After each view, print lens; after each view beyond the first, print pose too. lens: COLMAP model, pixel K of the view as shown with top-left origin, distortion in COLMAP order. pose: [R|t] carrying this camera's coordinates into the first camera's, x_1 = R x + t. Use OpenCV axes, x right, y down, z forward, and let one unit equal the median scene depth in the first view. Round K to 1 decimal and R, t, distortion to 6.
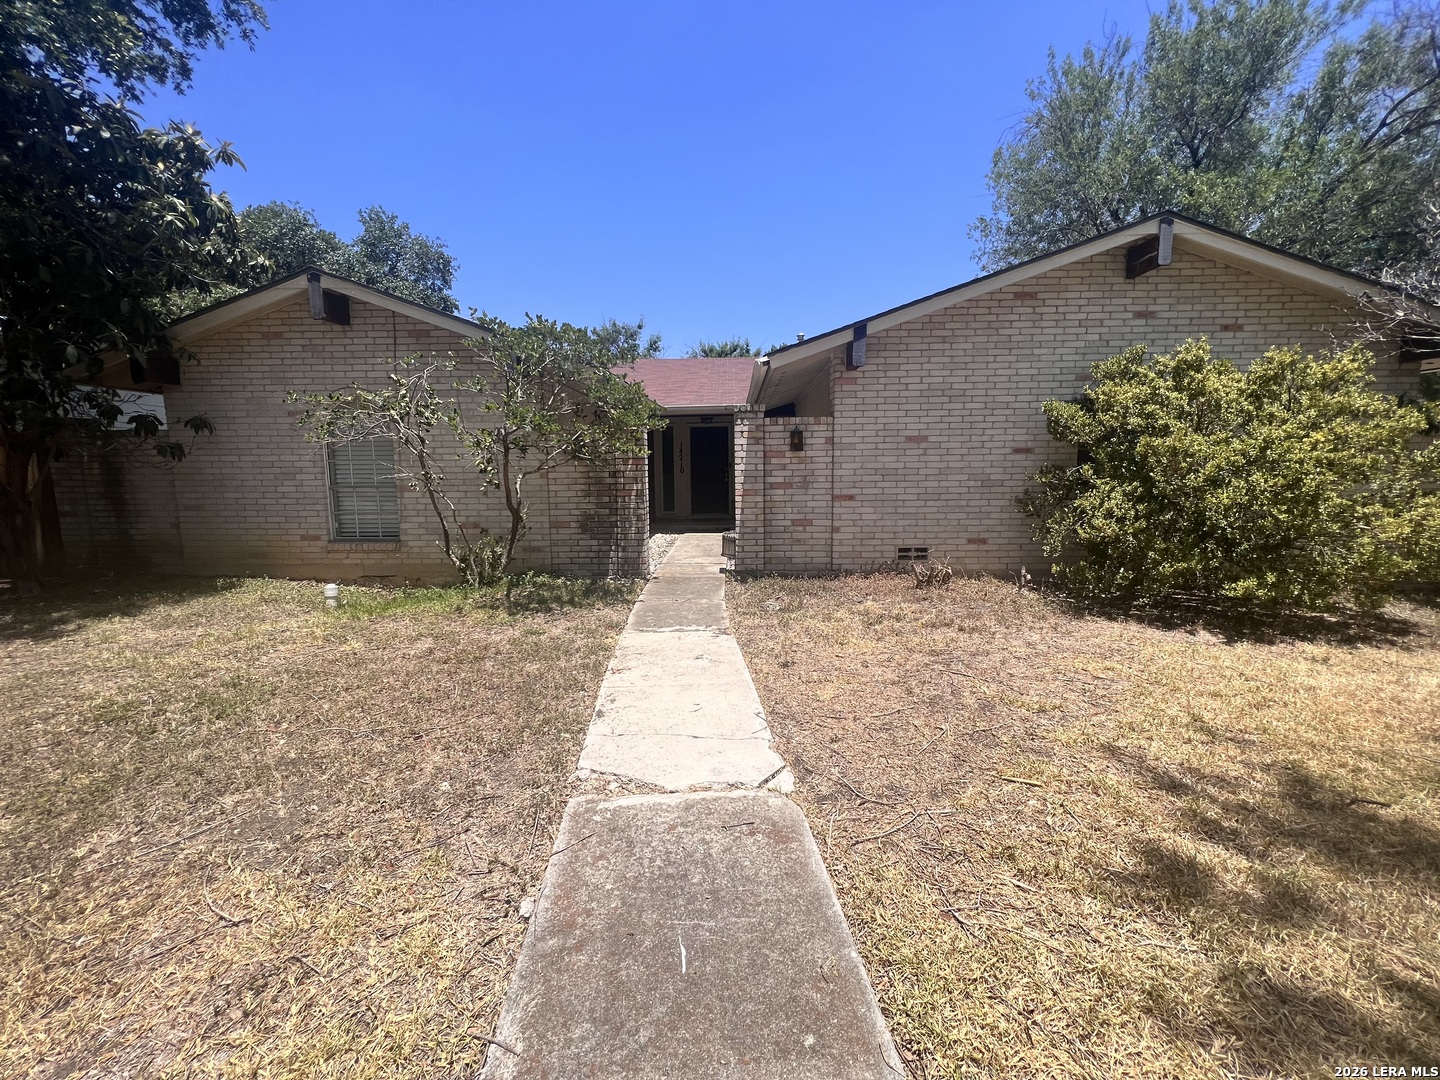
lens RADIAL K [[577.4, 0, 716.9], [0, 577.4, 540.9], [0, 0, 1]] dist [-0.002389, 0.000537]
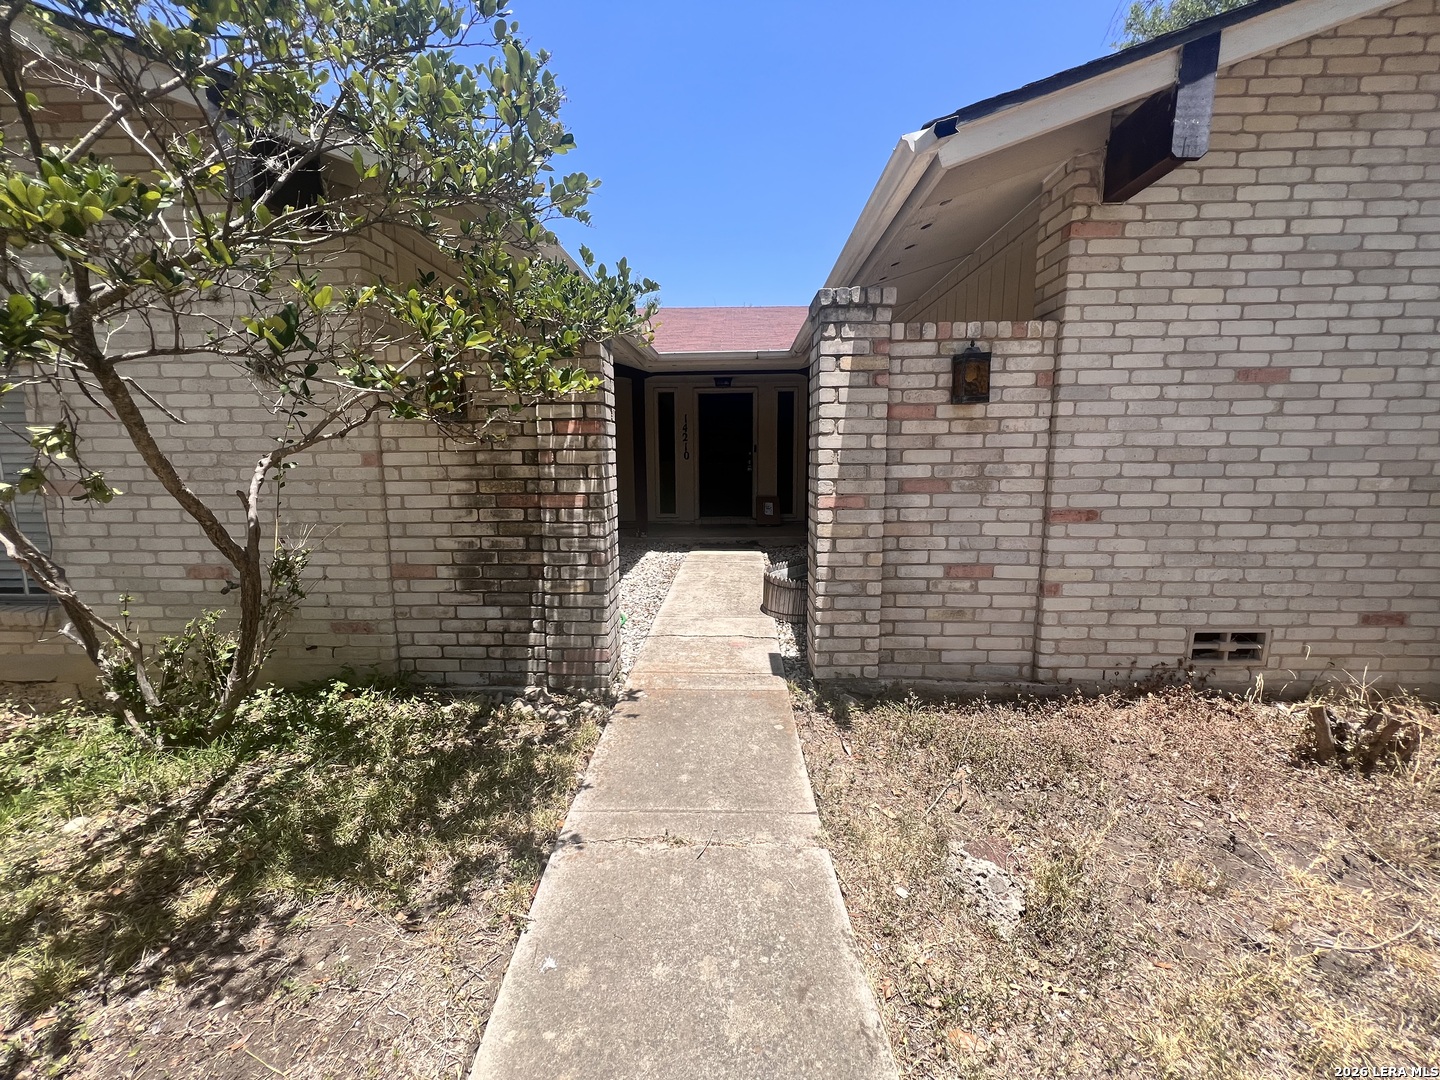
lens RADIAL K [[577.4, 0, 716.9], [0, 577.4, 540.9], [0, 0, 1]] dist [-0.002389, 0.000537]
pose [[0.999972, 0.006380, -0.003797, -0.040731], [-0.006297, 0.999750, 0.021477, -0.063698], [0.003933, -0.021452, 0.999762, 0.575492]]
